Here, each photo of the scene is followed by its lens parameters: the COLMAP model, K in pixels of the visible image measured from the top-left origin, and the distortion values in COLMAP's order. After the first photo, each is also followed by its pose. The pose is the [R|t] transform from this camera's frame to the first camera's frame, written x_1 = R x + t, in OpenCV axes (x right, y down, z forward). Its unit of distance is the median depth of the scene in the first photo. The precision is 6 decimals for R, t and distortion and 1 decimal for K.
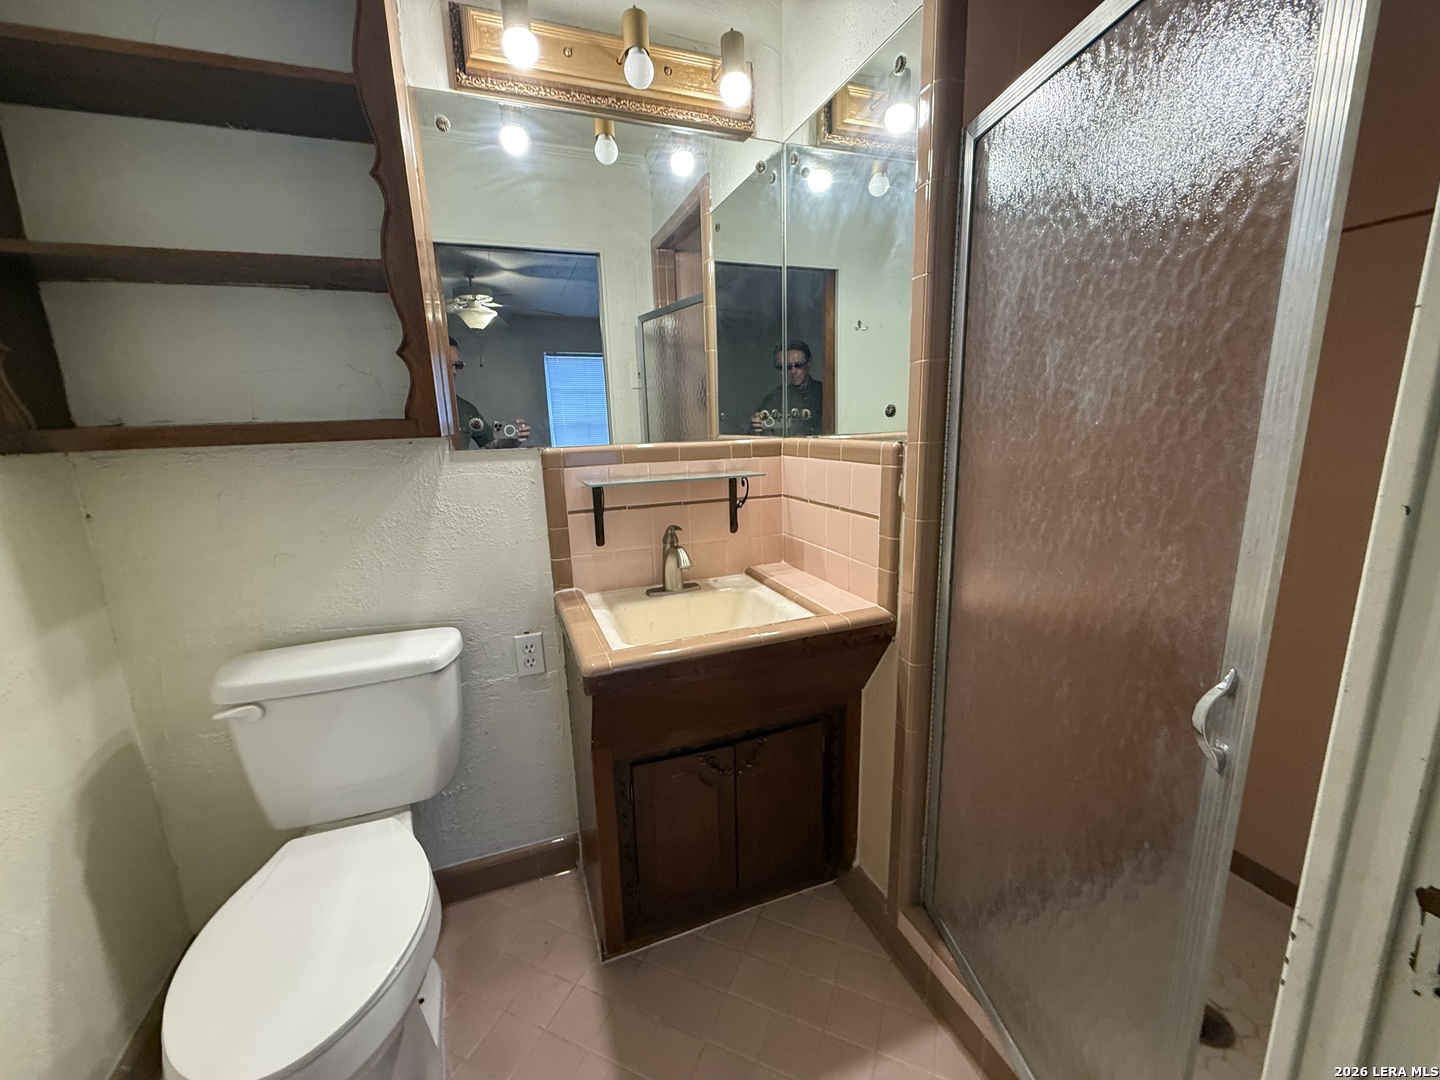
lens RADIAL K [[569.6, 0, 720.0], [0, 569.6, 540.0], [0, 0, 1]] dist [-0.000553, -0.000013]
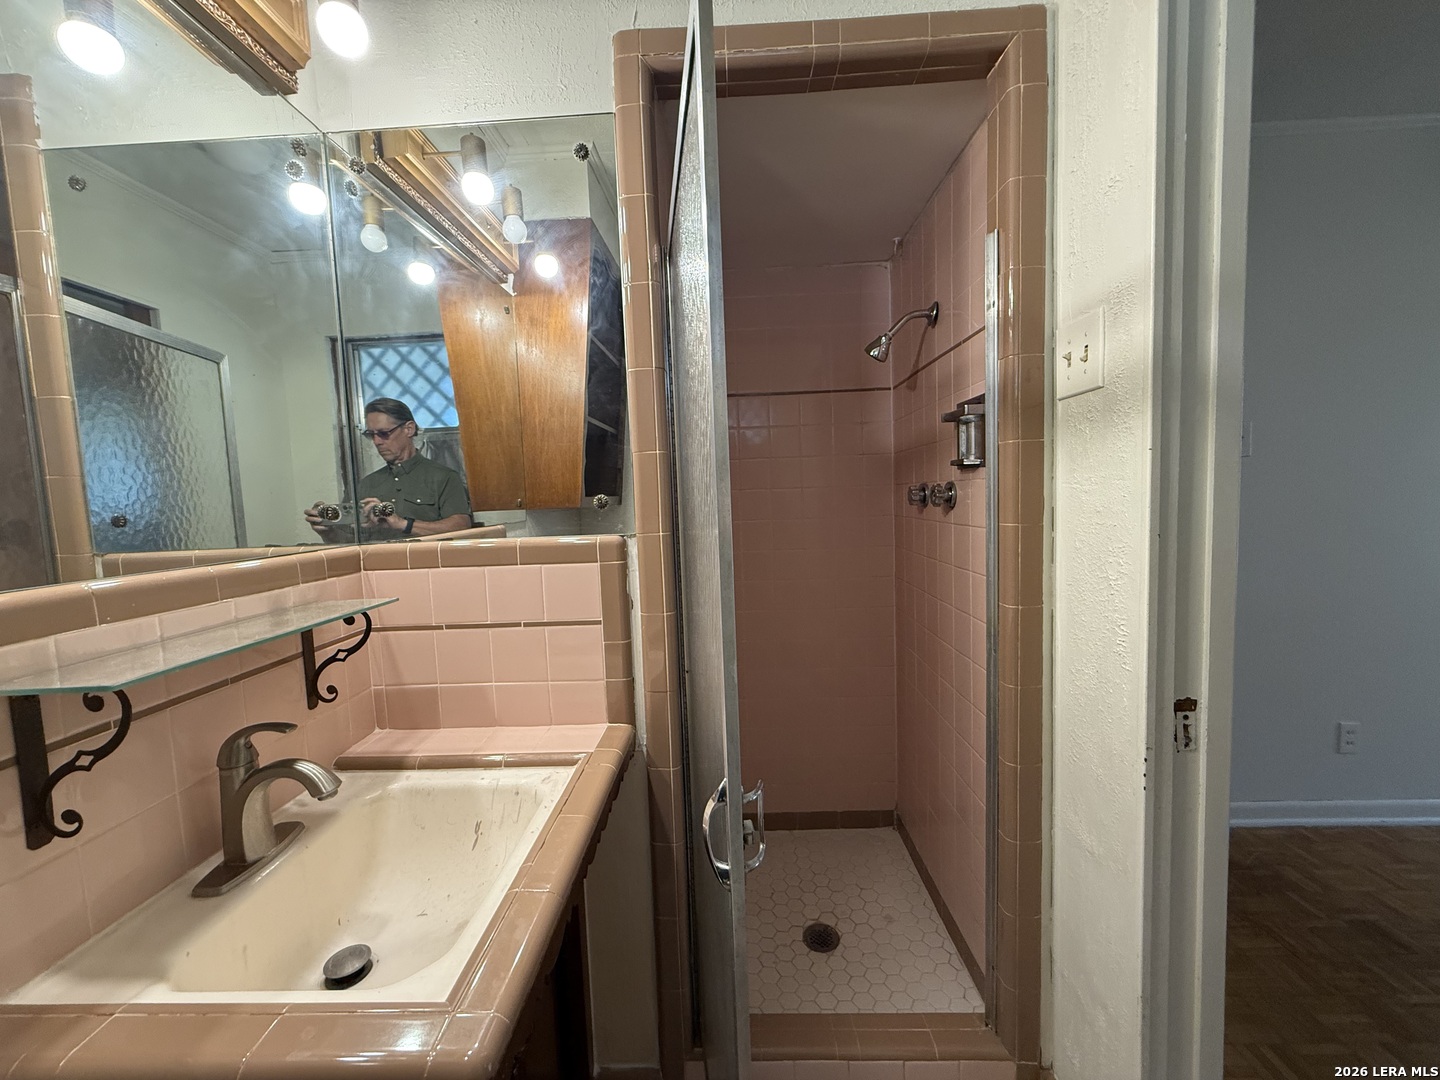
lens RADIAL K [[569.6, 0, 720.0], [0, 569.6, 540.0], [0, 0, 1]] dist [-0.000553, -0.000013]
pose [[0.402236, -0.064719, 0.913246, -0.366373], [0.216267, 0.975986, -0.026088, -0.084874], [-0.889626, 0.207999, 0.406573, 0.388425]]
